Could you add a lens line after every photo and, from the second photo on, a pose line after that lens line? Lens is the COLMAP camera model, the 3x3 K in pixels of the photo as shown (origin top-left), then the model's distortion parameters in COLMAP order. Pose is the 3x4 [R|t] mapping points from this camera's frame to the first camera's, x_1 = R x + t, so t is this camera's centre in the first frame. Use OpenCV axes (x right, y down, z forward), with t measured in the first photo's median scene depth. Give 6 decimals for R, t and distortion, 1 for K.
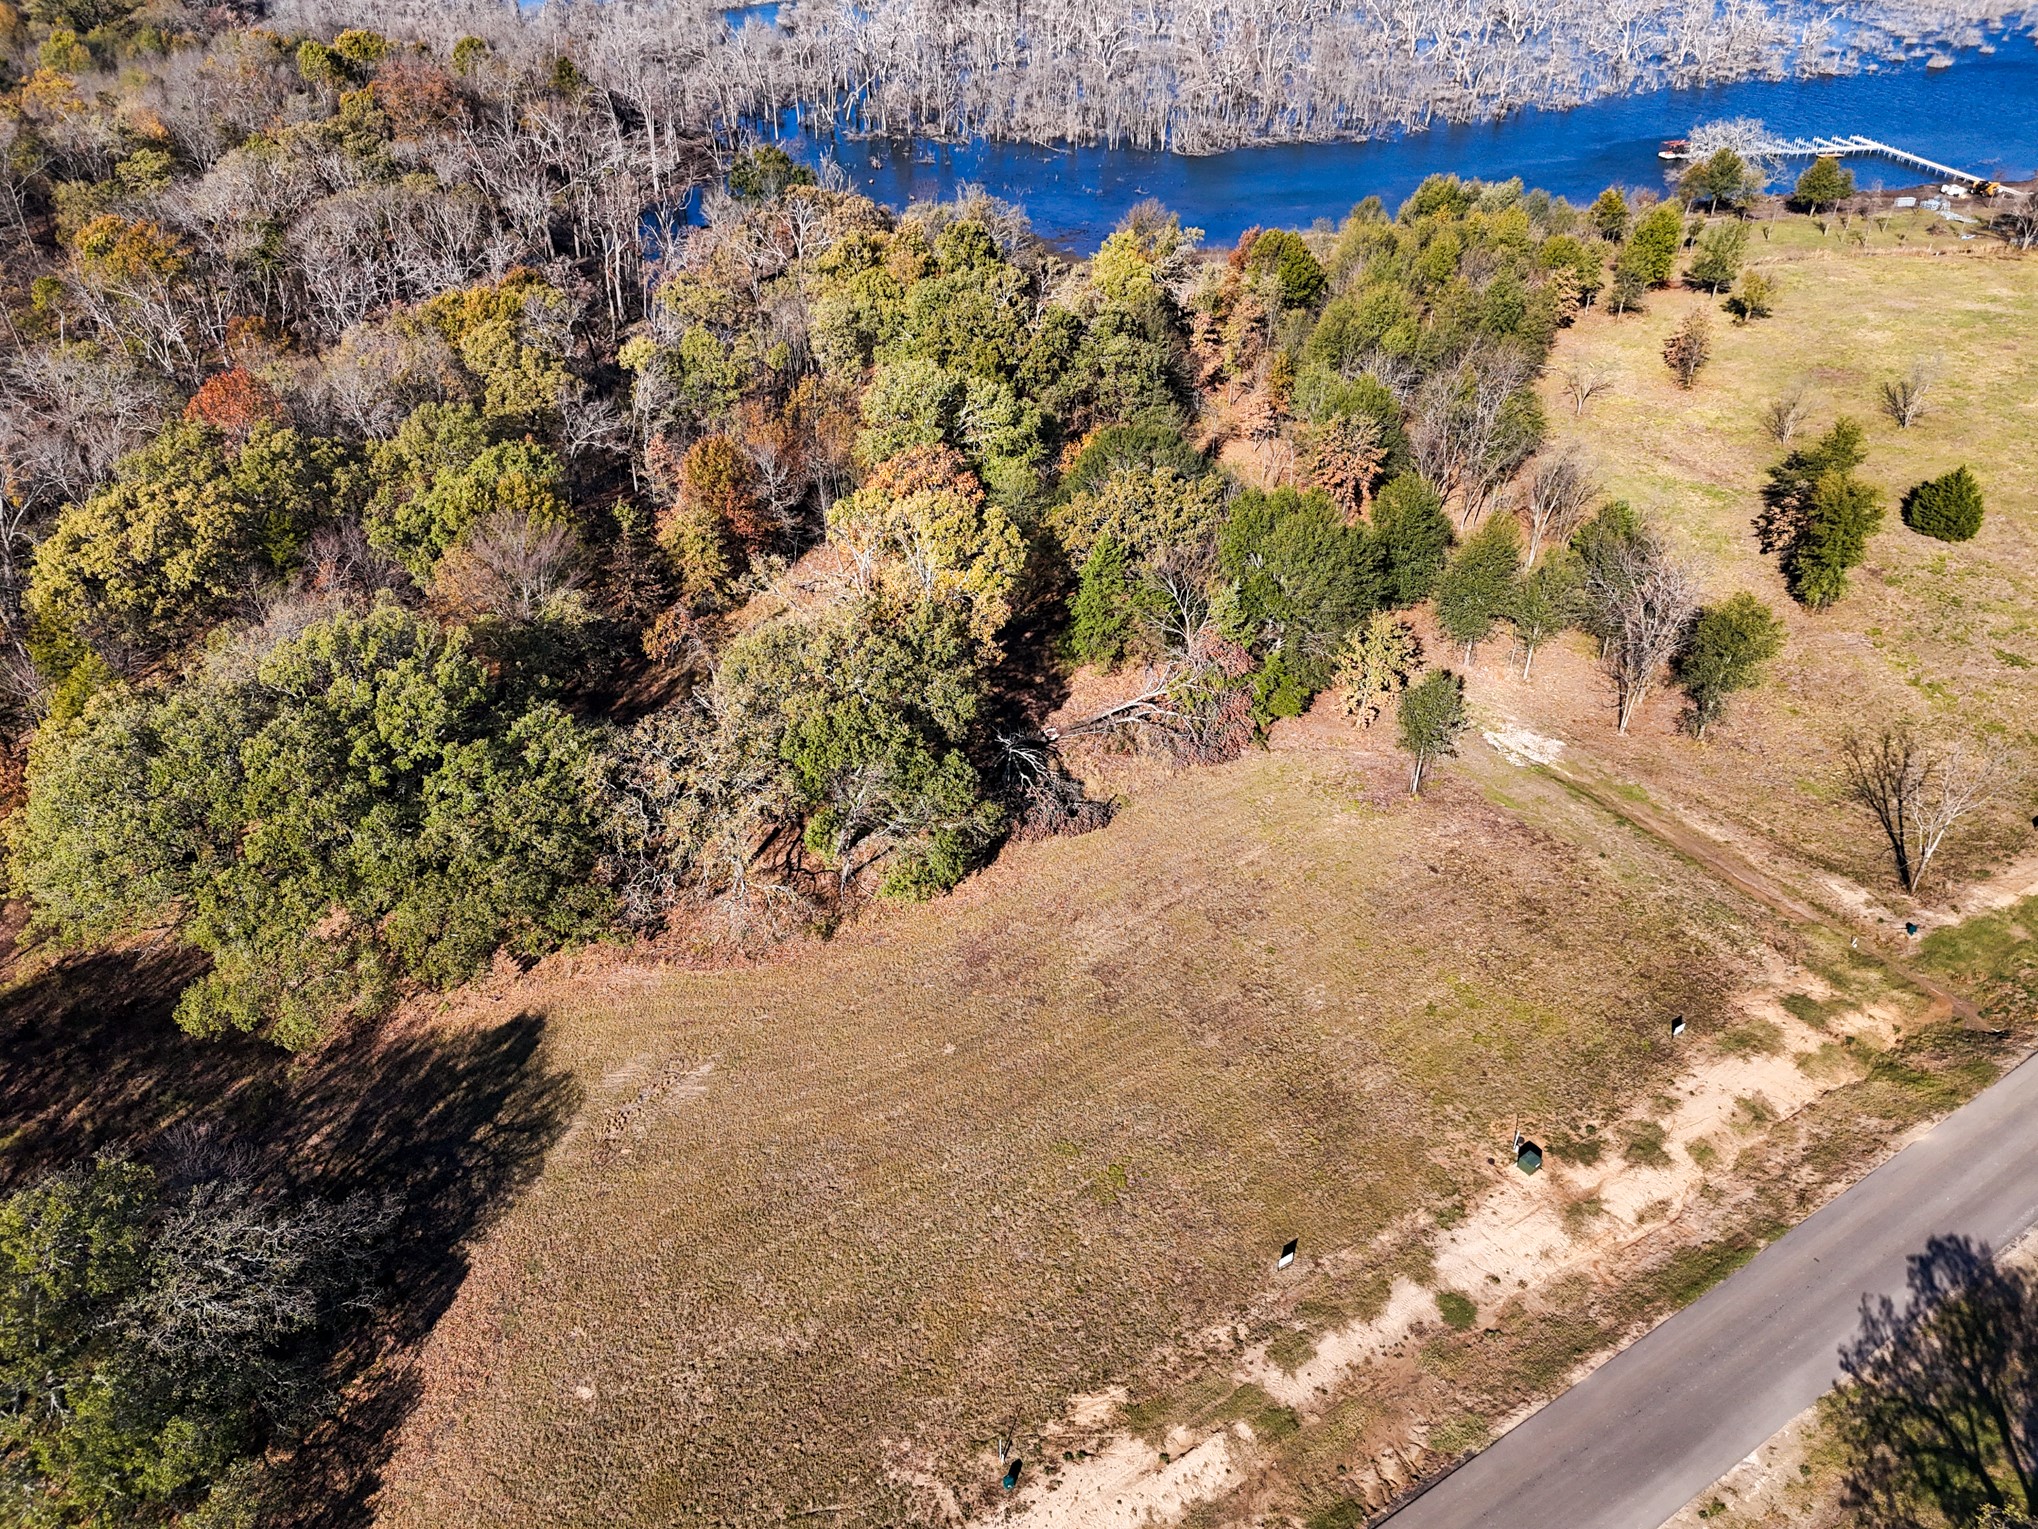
lens RADIAL K [[1492.8, 0, 1017.8], [0, 1492.8, 758.4], [0, 0, 1]] dist [0.060318, -0.051389]
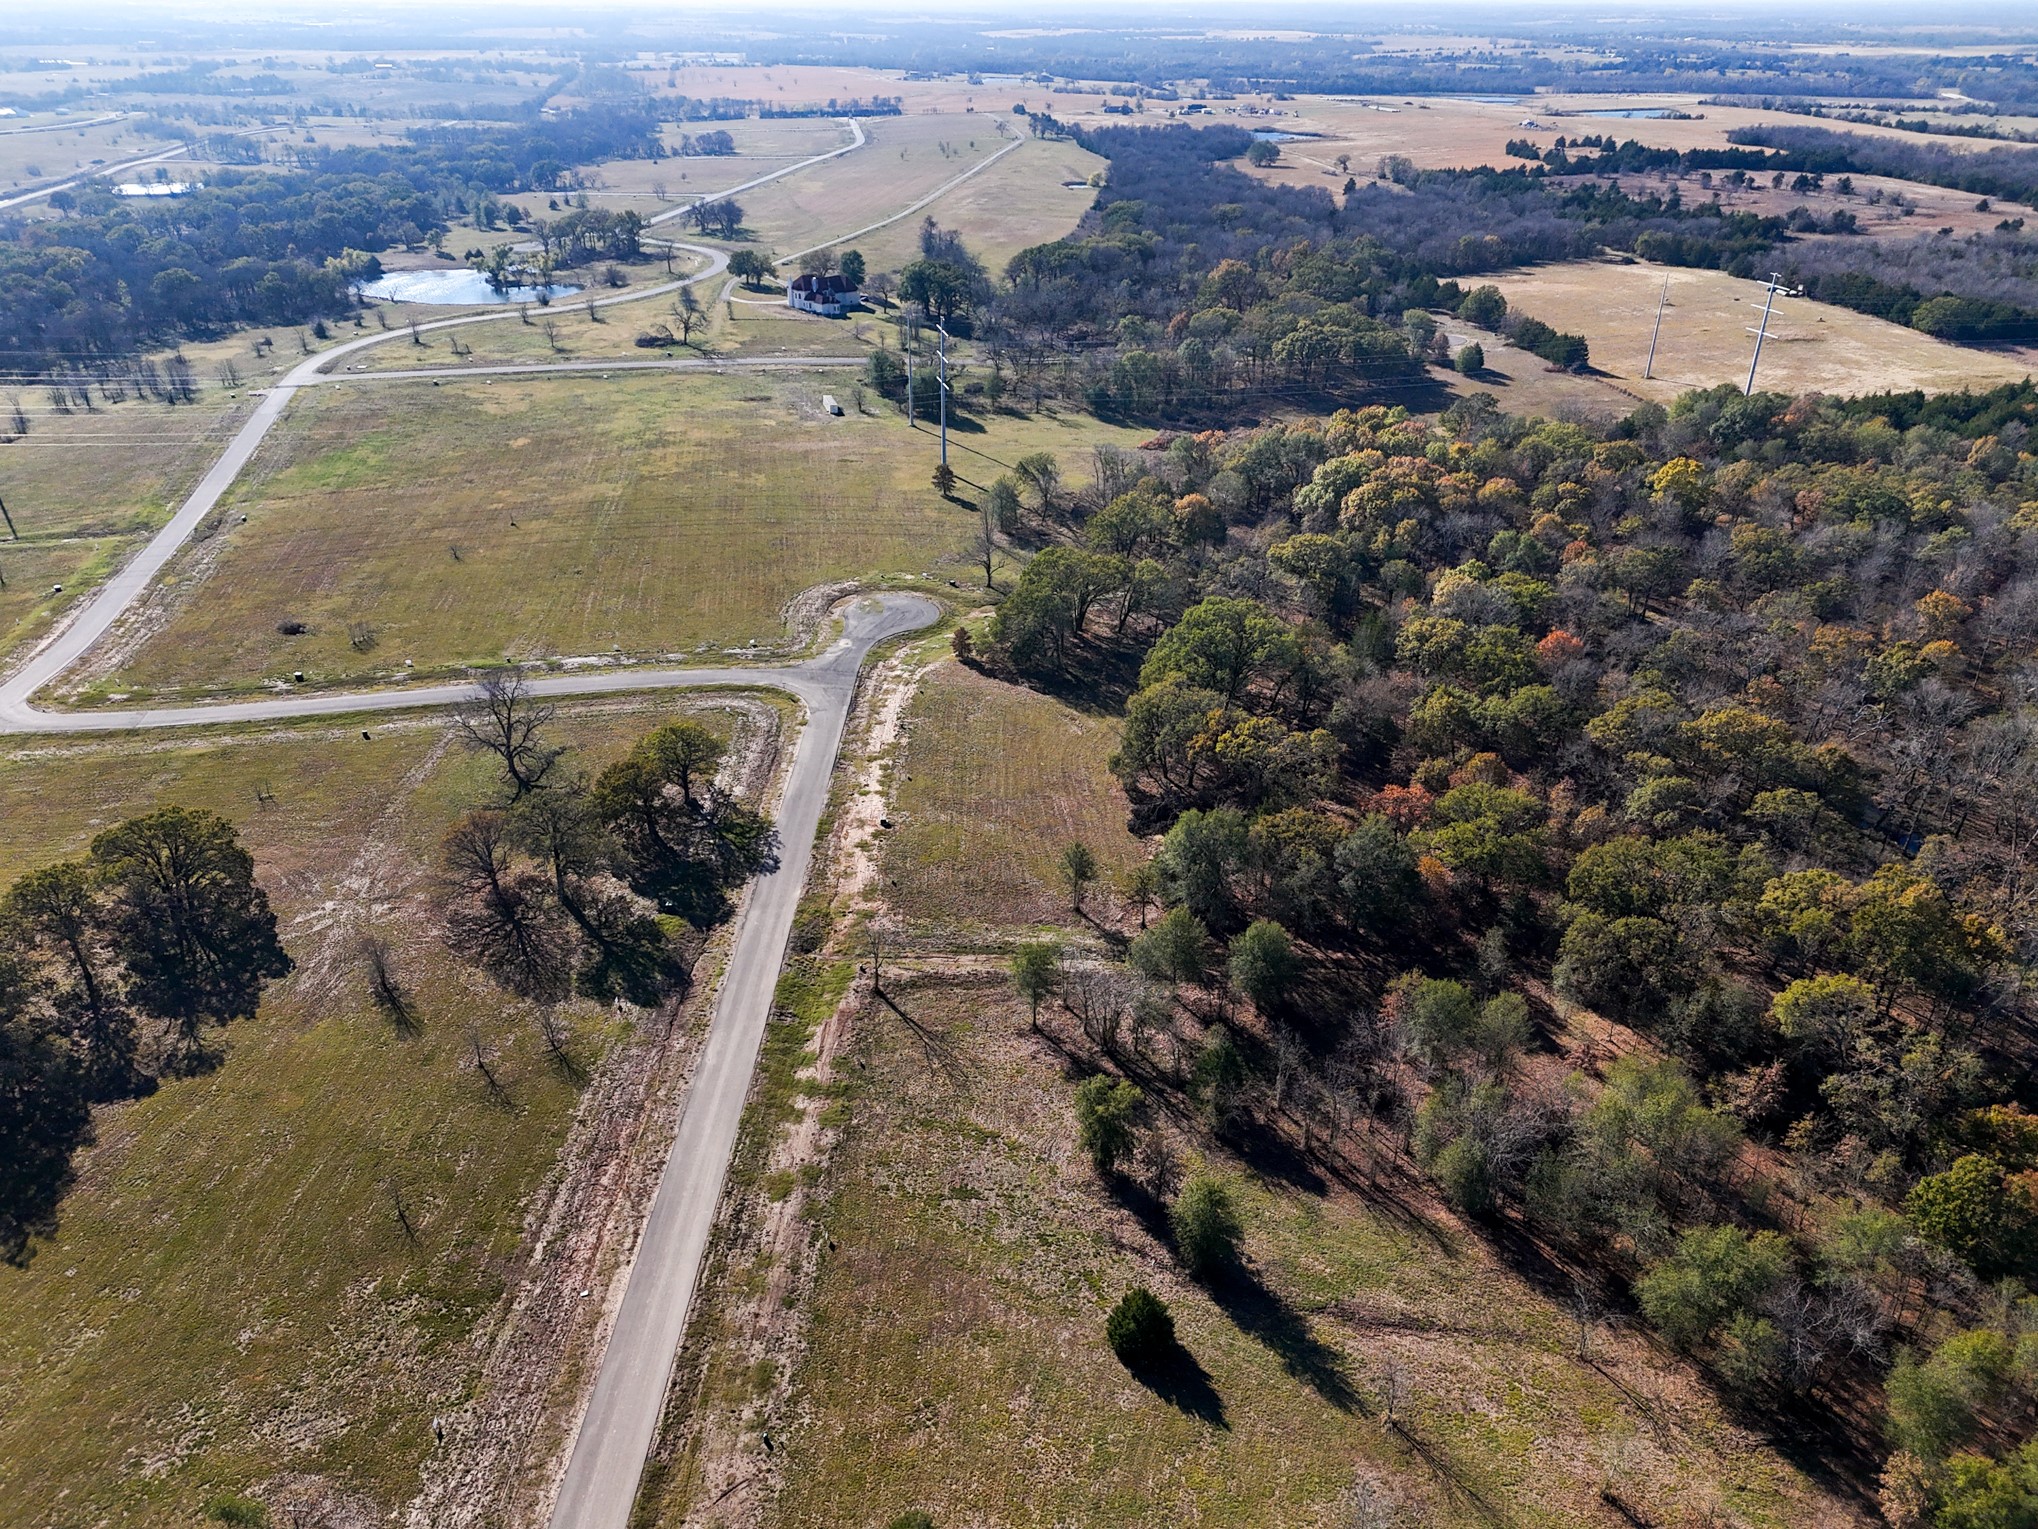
lens RADIAL K [[1492.8, 0, 1027.7], [0, 1492.8, 763.5], [0, 0, 1]] dist [0.060318, -0.051389]
pose [[-0.551044, 0.366210, -0.749827, 1.946809], [-0.487150, 0.588379, 0.645364, -1.505174], [0.677521, 0.720902, -0.145823, 1.300833]]
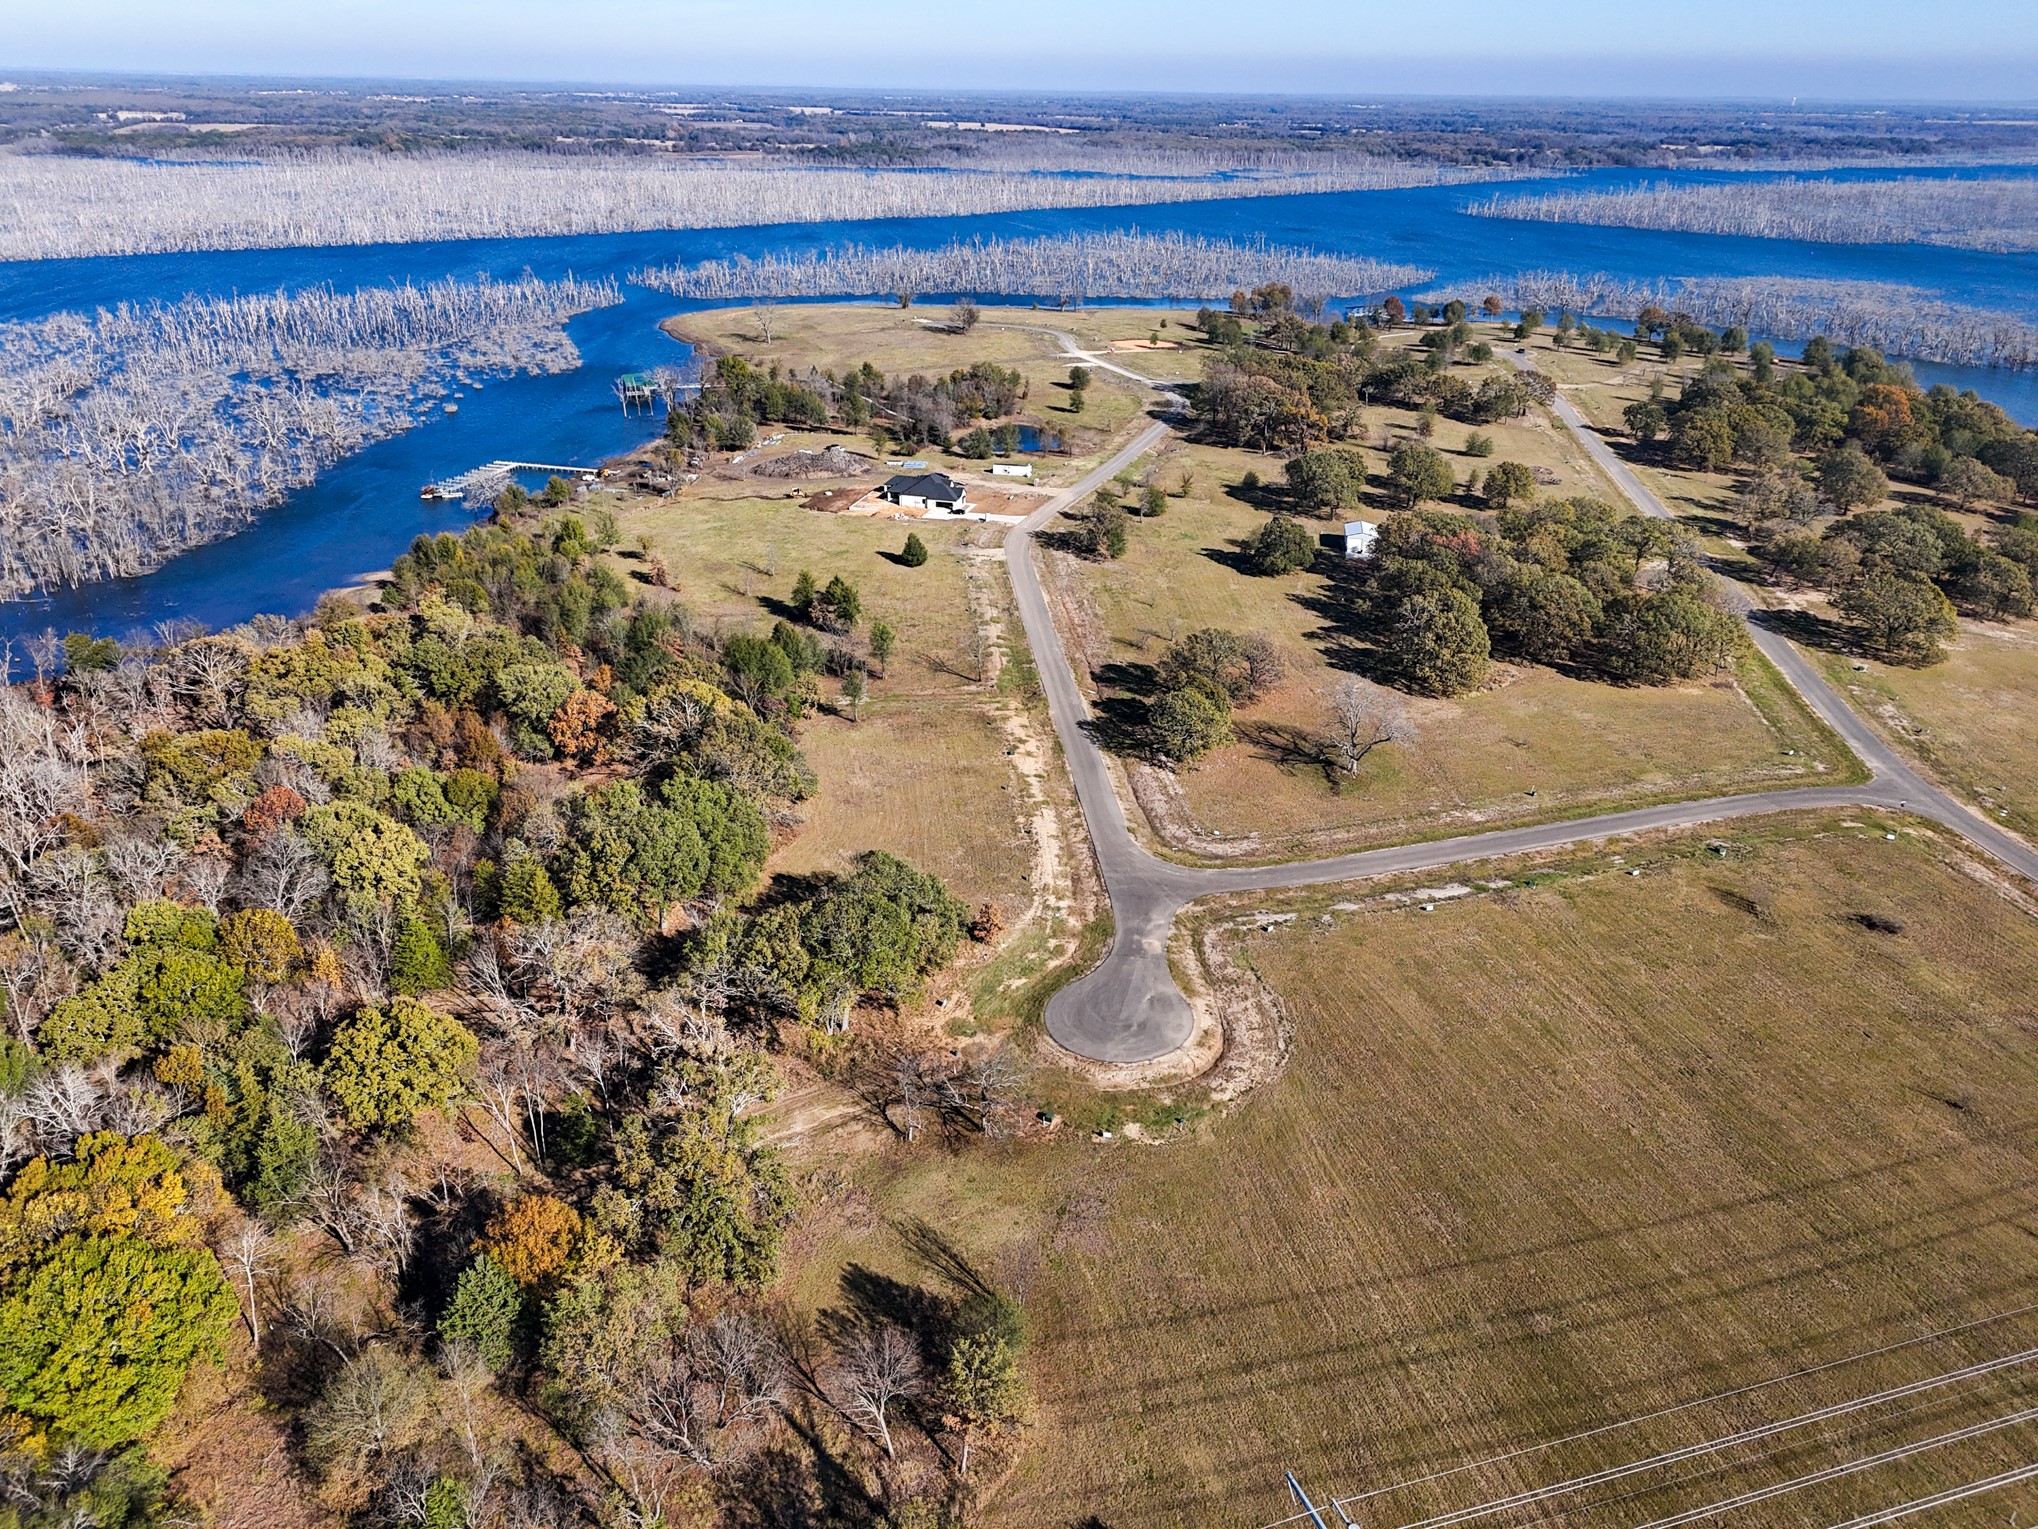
lens RADIAL K [[1492.8, 0, 1019.7], [0, 1492.8, 762.5], [0, 0, 1]] dist [0.060318, -0.051389]
pose [[0.462474, -0.371165, 0.805204, -2.082510], [0.500680, 0.858829, 0.108315, -0.065429], [-0.731736, 0.353056, 0.583021, -0.867130]]
